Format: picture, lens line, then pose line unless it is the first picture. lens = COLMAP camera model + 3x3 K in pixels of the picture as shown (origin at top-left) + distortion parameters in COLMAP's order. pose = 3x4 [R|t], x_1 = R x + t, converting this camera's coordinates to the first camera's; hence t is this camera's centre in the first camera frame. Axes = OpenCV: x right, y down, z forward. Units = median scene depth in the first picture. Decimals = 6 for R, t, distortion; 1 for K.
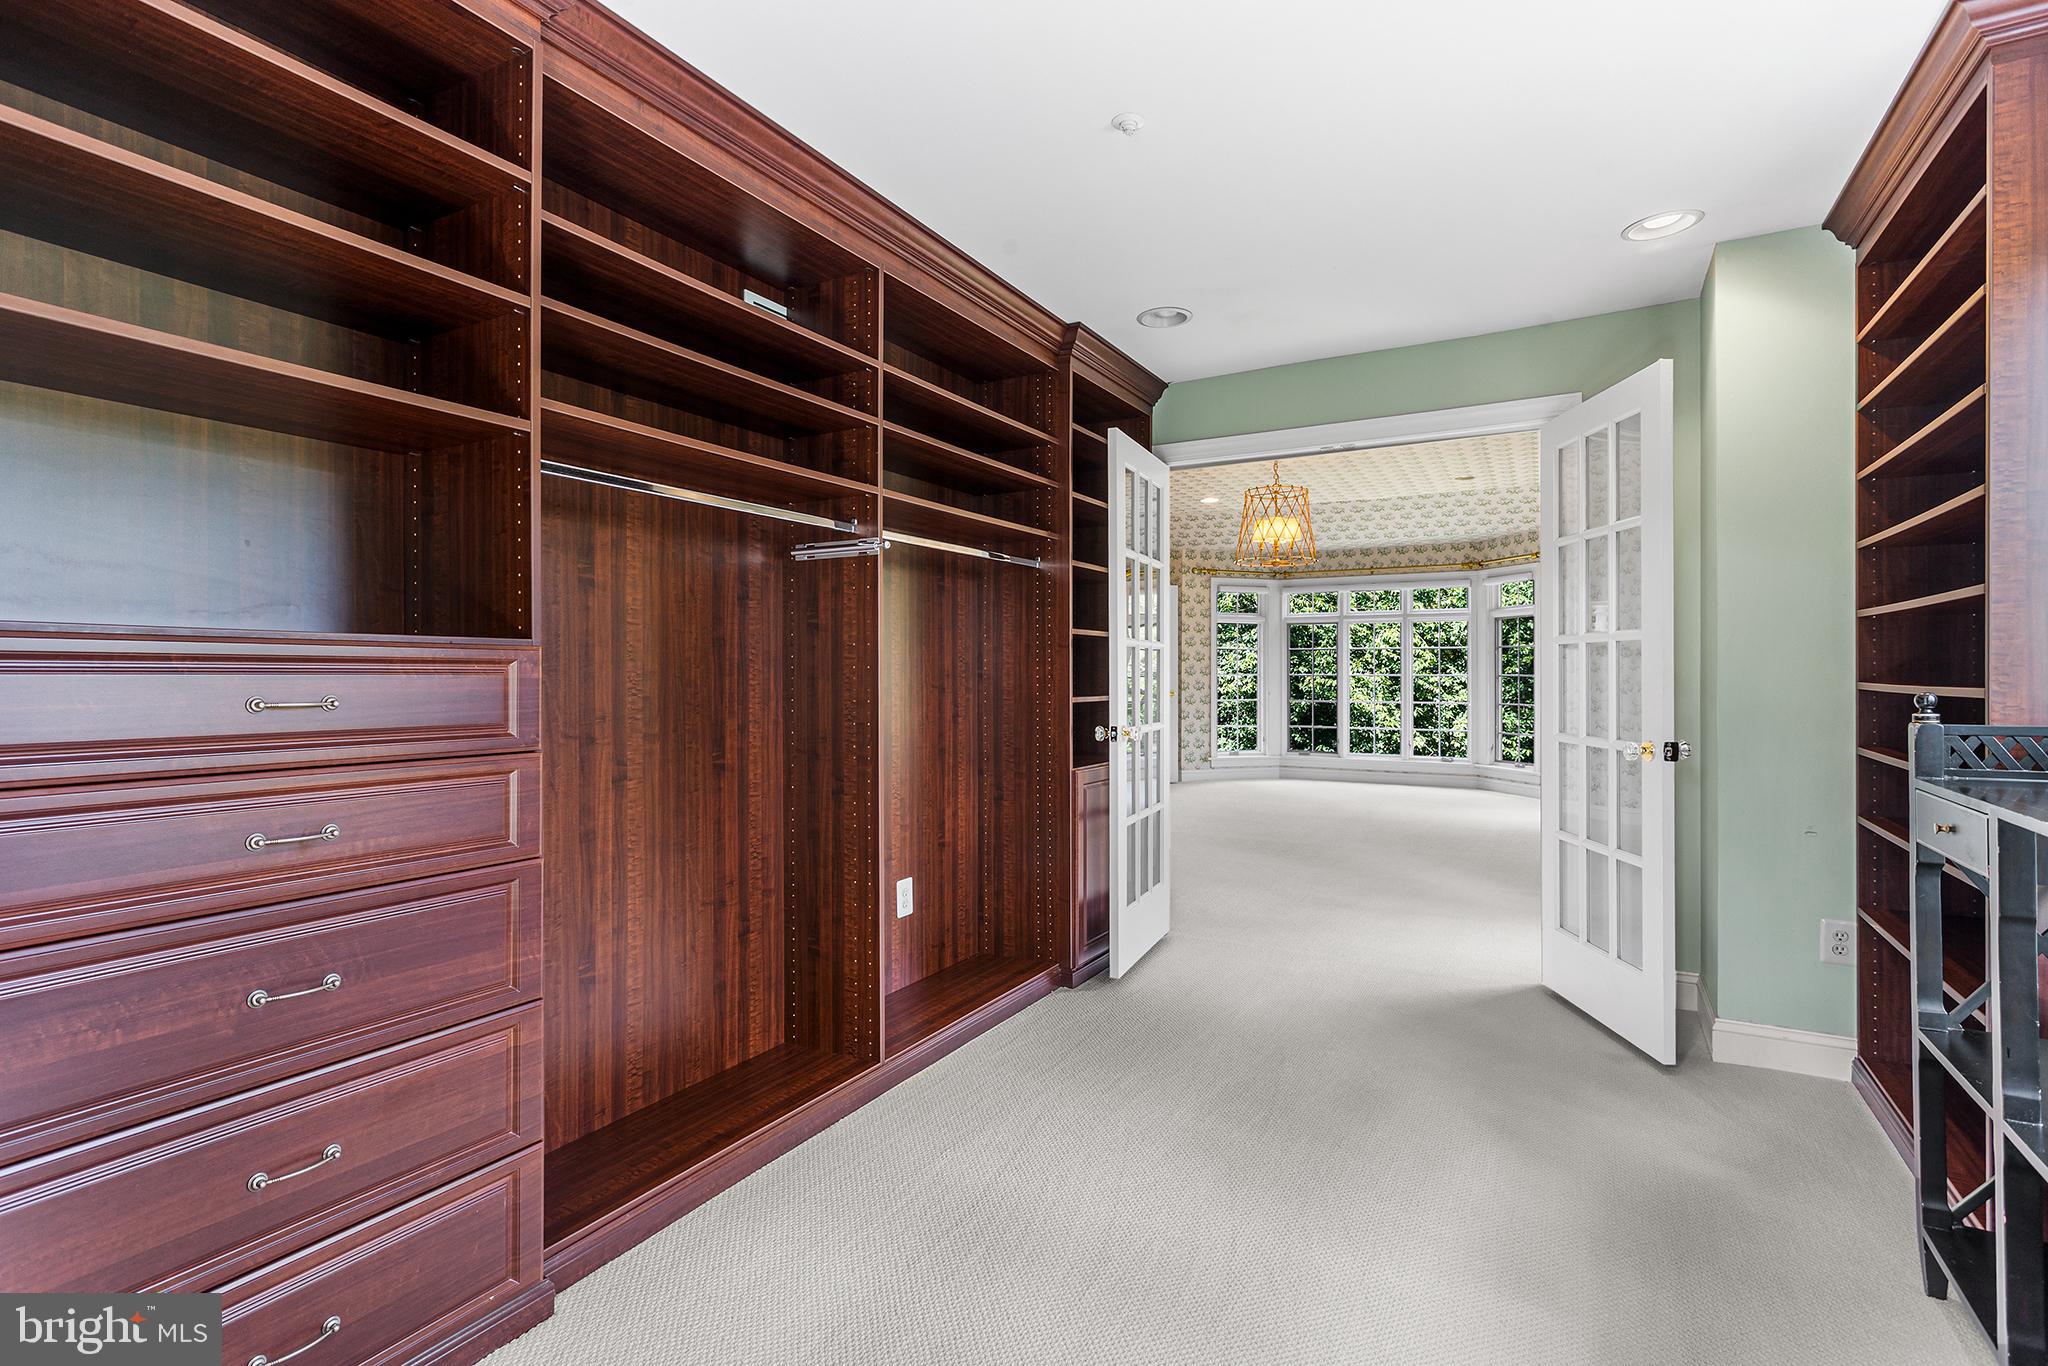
lens RADIAL K [[985.6, 0, 1037.2], [0, 985.6, 683.2], [0, 0, 1]] dist [0.000825, -0.000097]
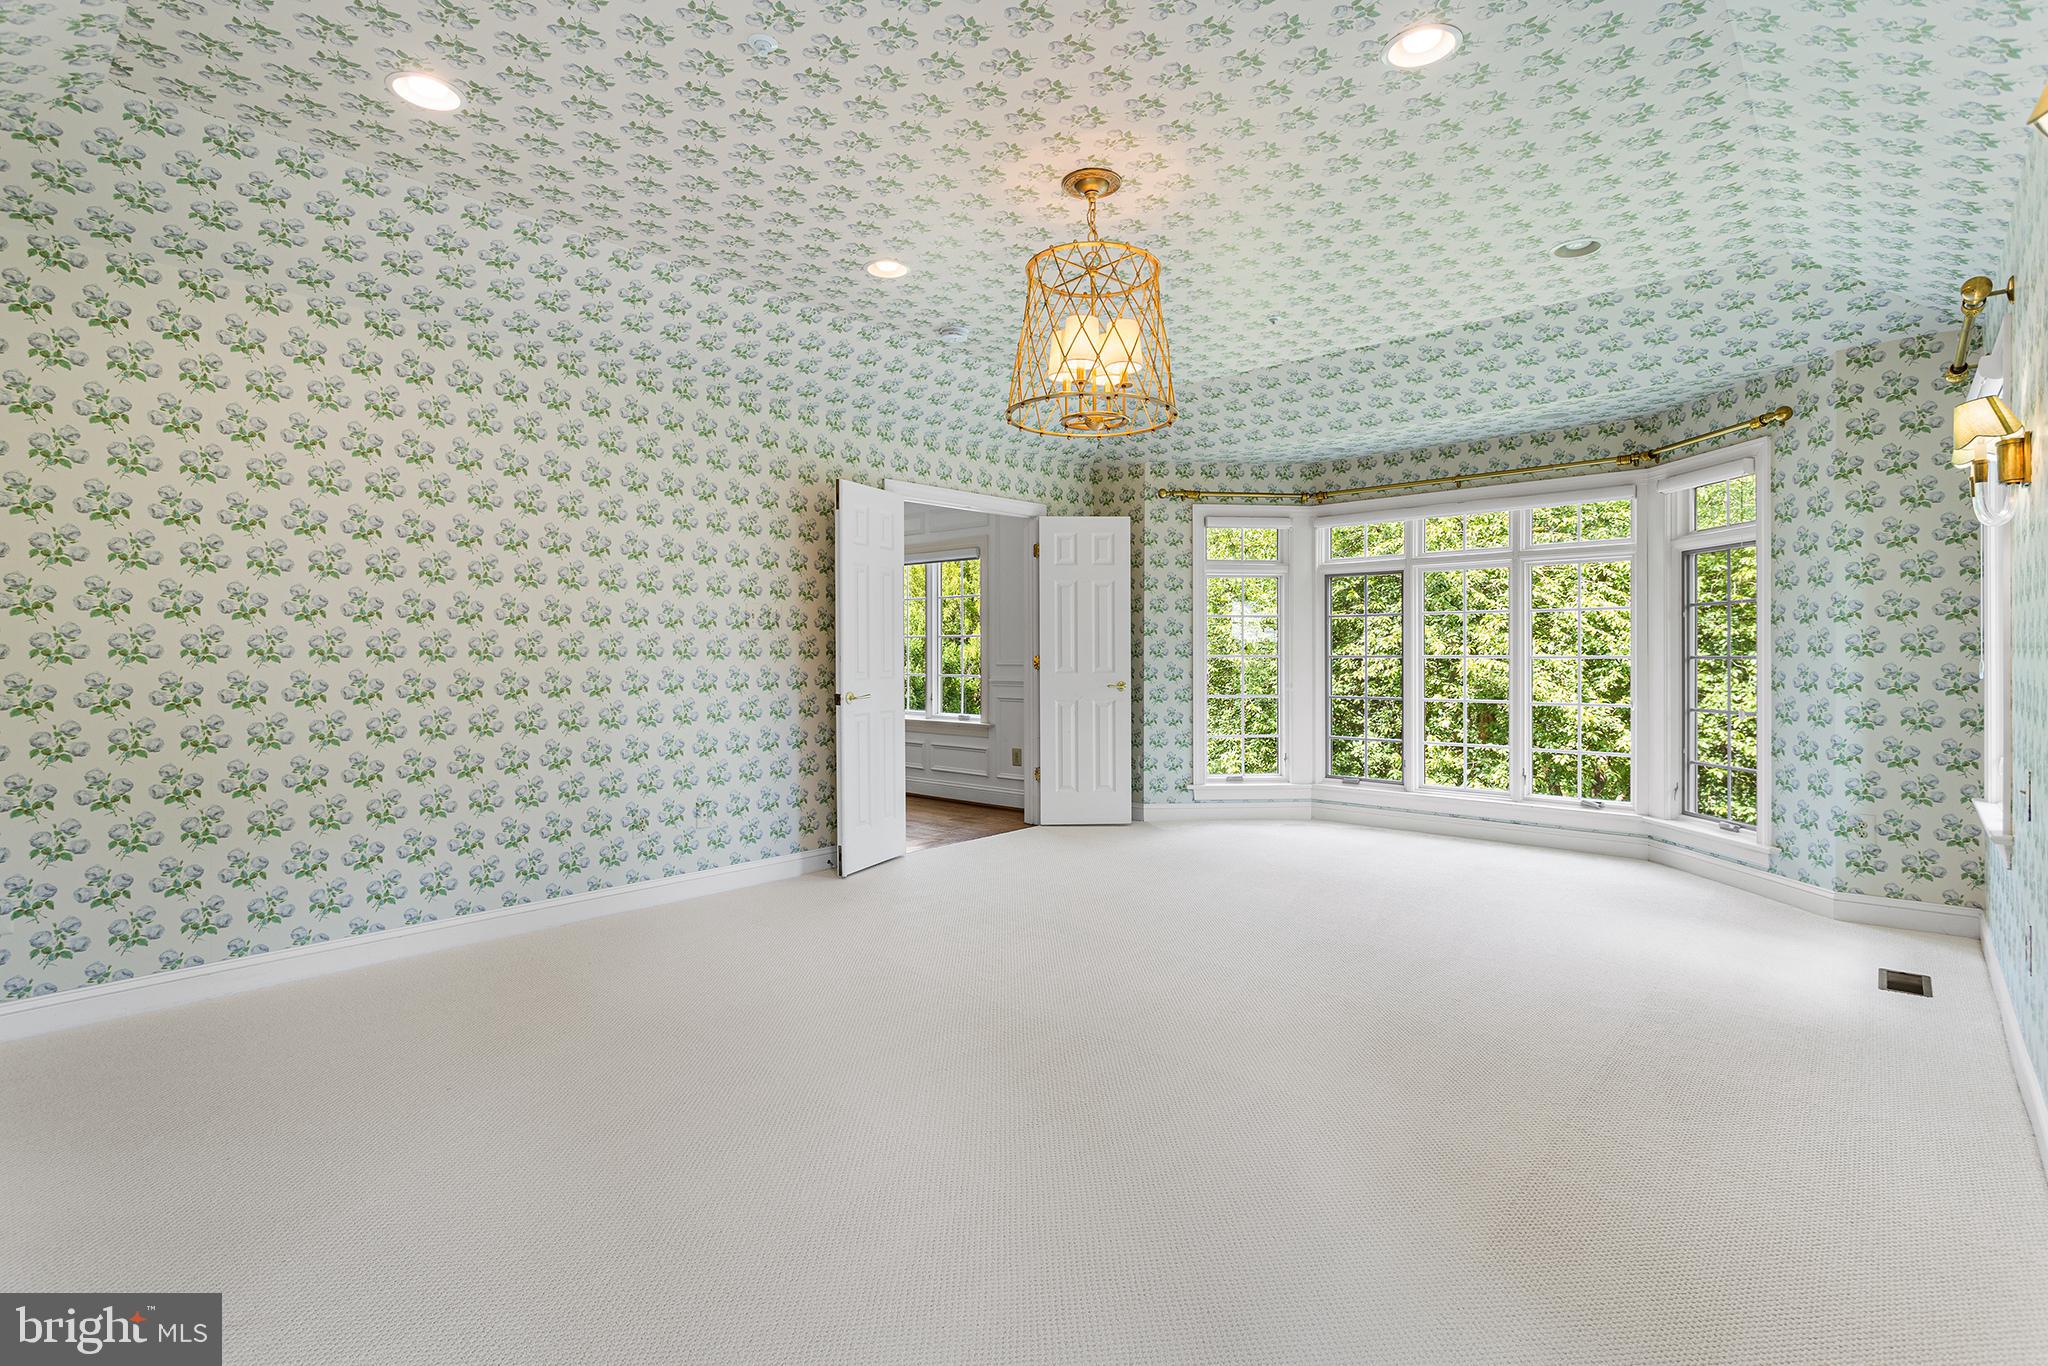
lens RADIAL K [[985.6, 0, 1008.2], [0, 985.6, 663.2], [0, 0, 1]] dist [0.000825, -0.000097]
pose [[0.976077, -0.002883, -0.217404, 0.198971], [0.002203, 0.999992, -0.003370, -0.002186], [0.217412, 0.002811, 0.976076, 0.350508]]
